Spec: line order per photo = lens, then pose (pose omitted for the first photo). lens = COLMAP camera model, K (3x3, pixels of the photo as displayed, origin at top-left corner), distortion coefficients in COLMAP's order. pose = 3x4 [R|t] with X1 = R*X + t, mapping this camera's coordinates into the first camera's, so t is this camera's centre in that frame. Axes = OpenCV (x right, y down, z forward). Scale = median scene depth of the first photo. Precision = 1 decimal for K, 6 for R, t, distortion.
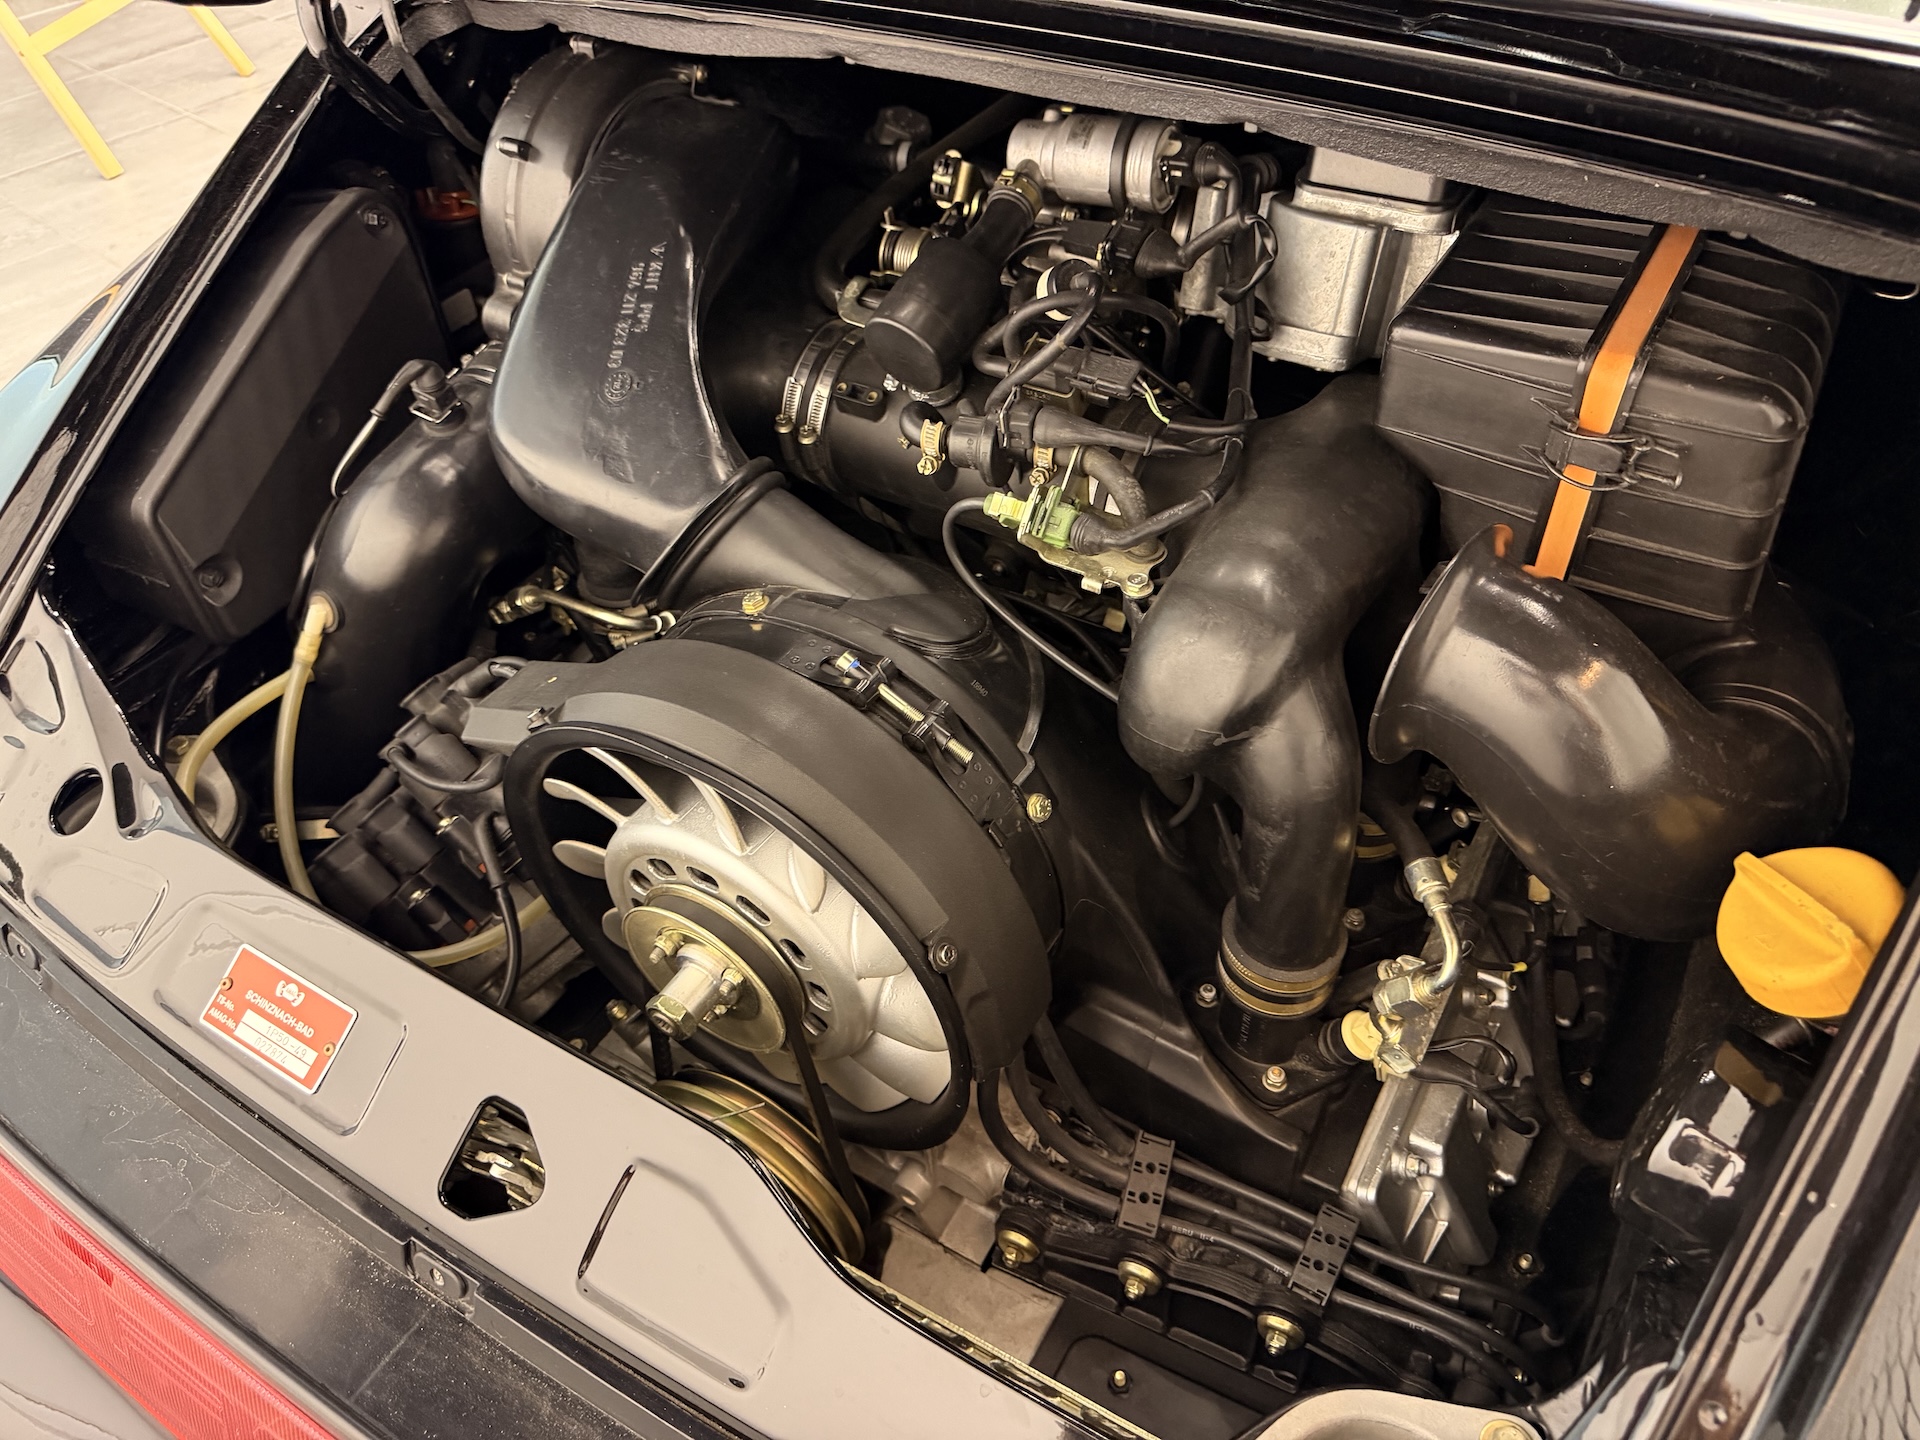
lens RADIAL K [[1362.8, 0, 957.9], [0, 1362.8, 720.7], [0, 0, 1]] dist [0.025304, -0.047091]
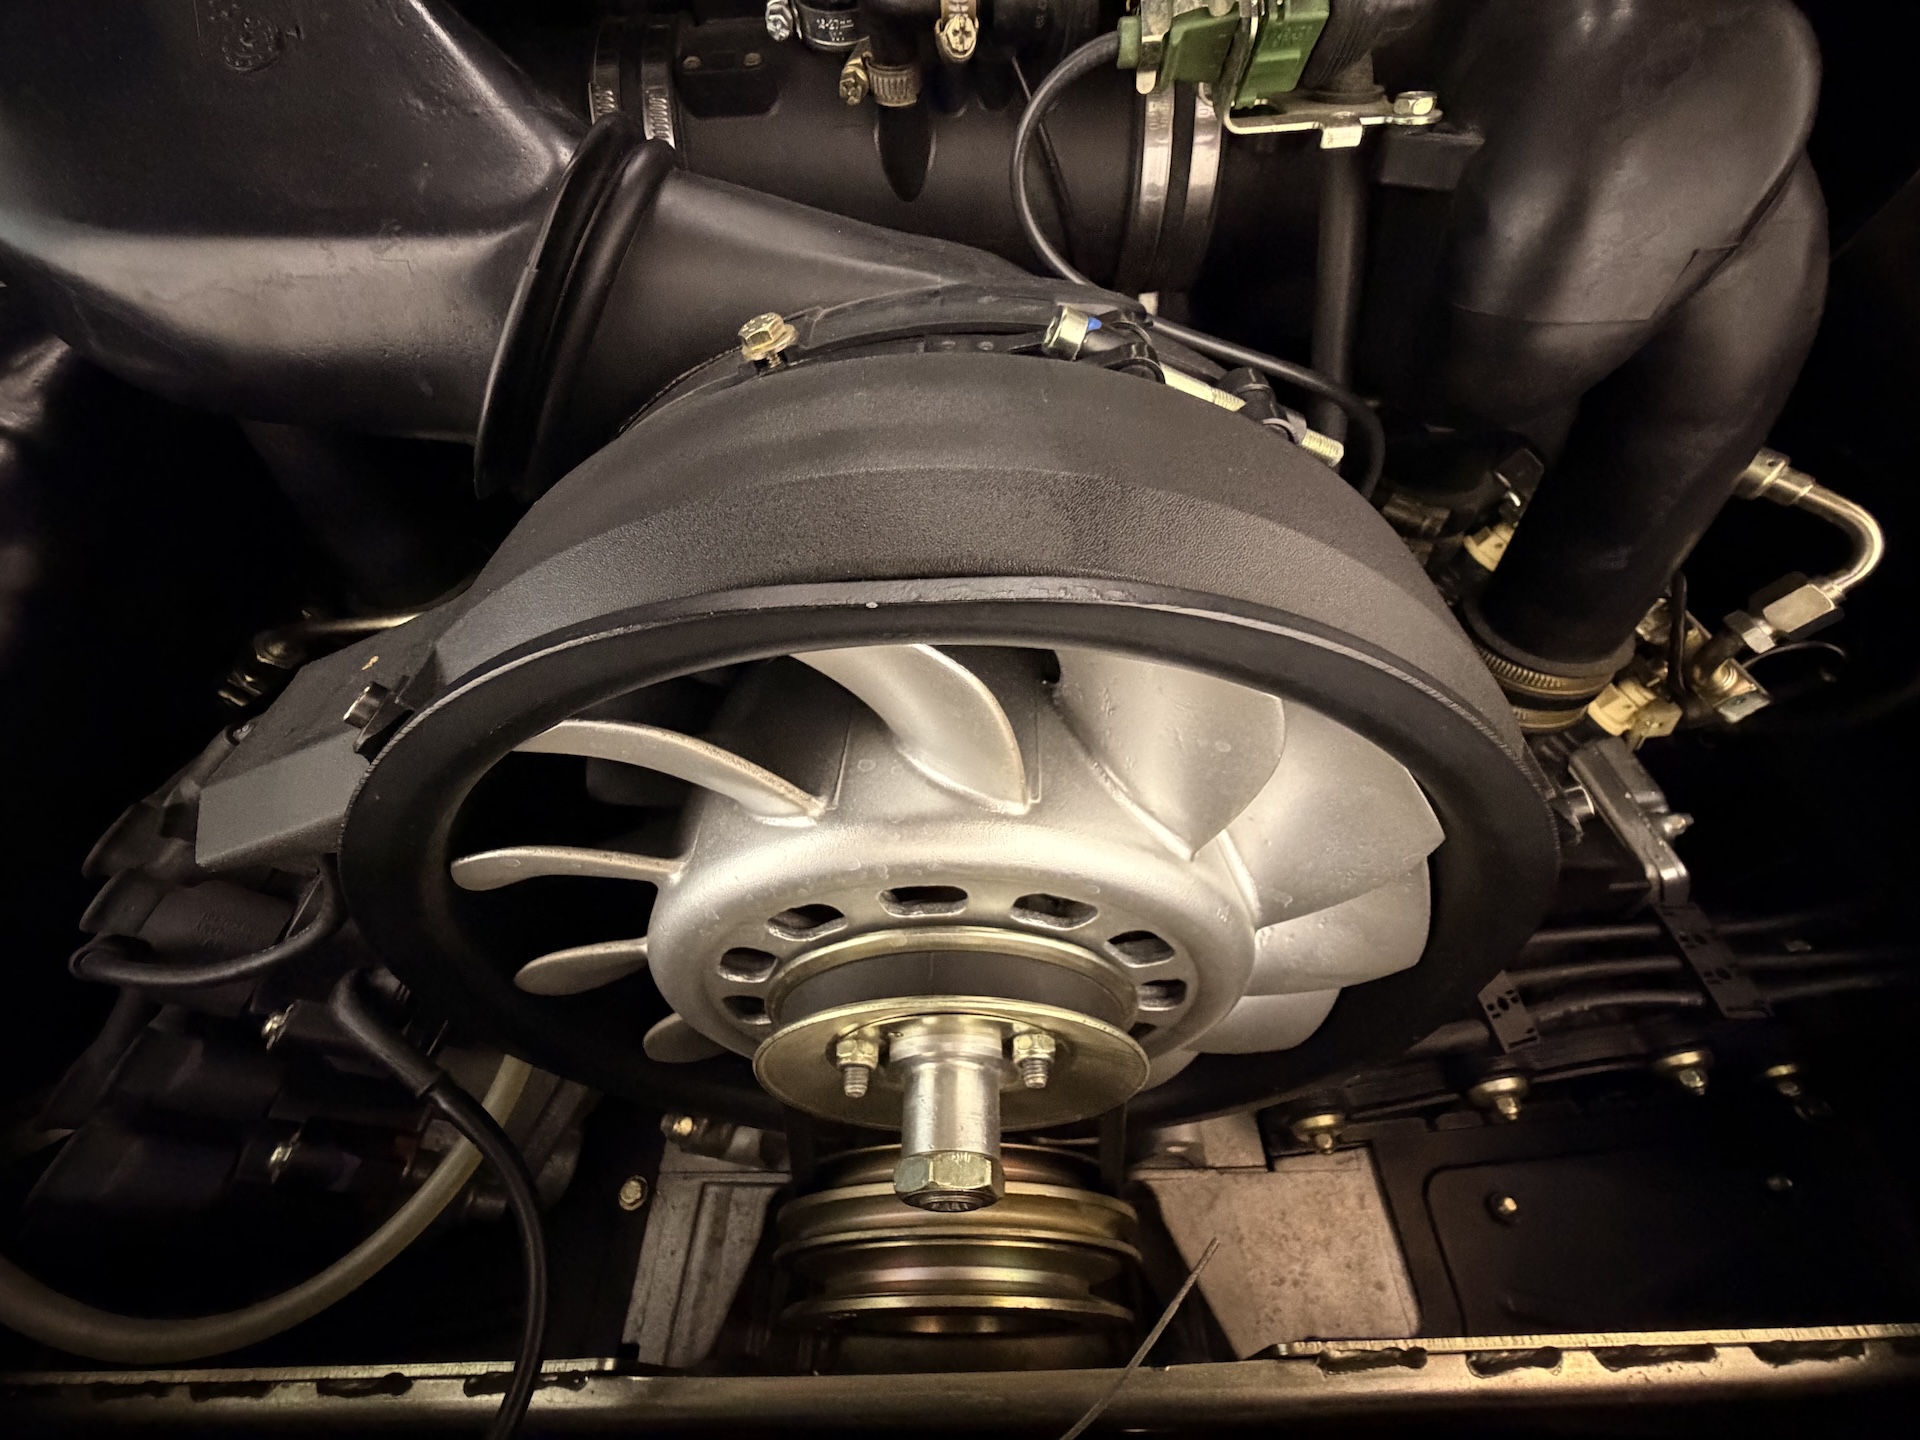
lens RADIAL K [[768.2, 0, 961.1], [0, 768.2, 715.1], [0, 0, 1]] dist [-0.004476, 0.000323]
pose [[0.855873, -0.378765, 0.352163, -0.202017], [0.367897, 0.924455, 0.100175, 0.030228], [-0.363501, 0.043823, 0.930562, 0.619633]]
